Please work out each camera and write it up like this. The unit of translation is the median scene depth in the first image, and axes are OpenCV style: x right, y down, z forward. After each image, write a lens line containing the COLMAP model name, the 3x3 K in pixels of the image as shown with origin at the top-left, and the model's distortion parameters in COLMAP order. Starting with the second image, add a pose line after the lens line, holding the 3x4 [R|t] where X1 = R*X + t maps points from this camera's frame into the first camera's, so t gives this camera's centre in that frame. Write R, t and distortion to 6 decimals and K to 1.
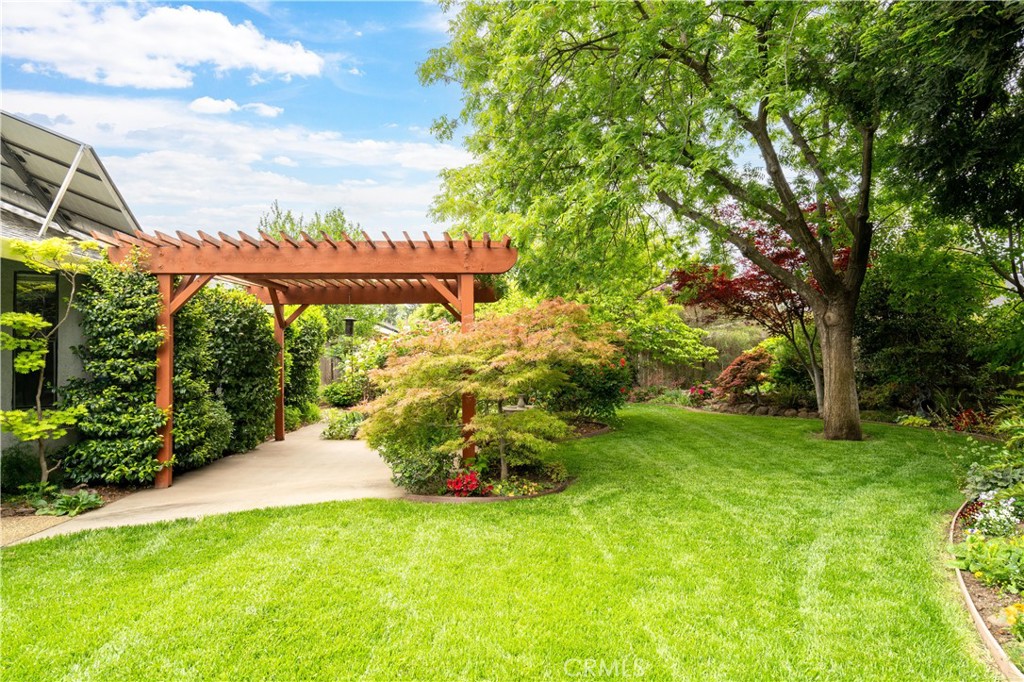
lens RADIAL K [[617.9, 0, 512.0], [0, 617.9, 341.0], [0, 0, 1]] dist [0.002478, -0.000037]
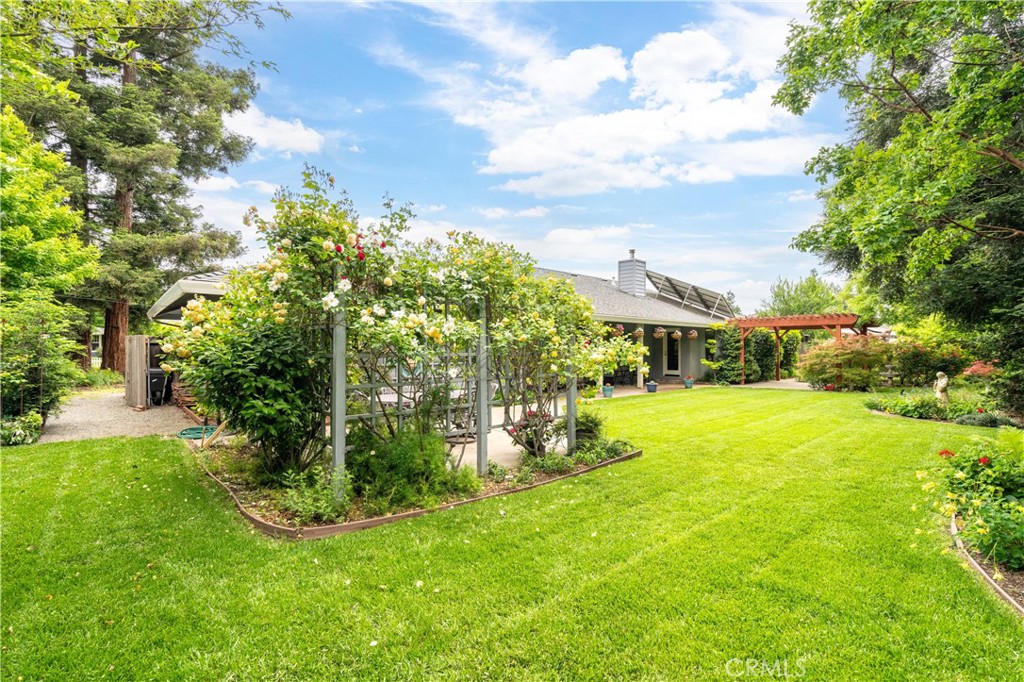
lens RADIAL K [[464.5, 0, 512.0], [0, 464.5, 341.0], [0, 0, 1]] dist [0.001483, 0.000782]
pose [[0.622270, 0.000030, -0.782802, 0.588831], [0.011418, 0.999893, 0.009115, -0.053095], [0.782719, -0.014610, 0.622204, -1.403399]]
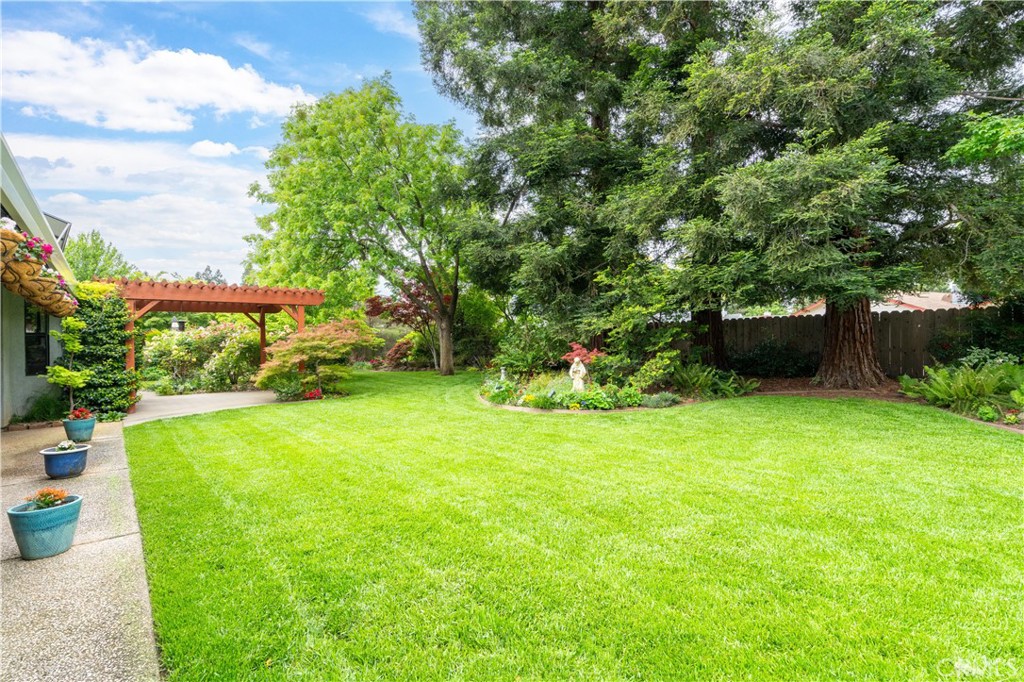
lens RADIAL K [[464.5, 0, 512.0], [0, 464.5, 341.0], [0, 0, 1]] dist [0.001483, 0.000782]
pose [[0.794311, -0.003764, 0.607500, -0.387040], [-0.005884, 0.999886, 0.013888, -0.006072], [-0.607483, -0.014606, 0.794198, -0.627474]]
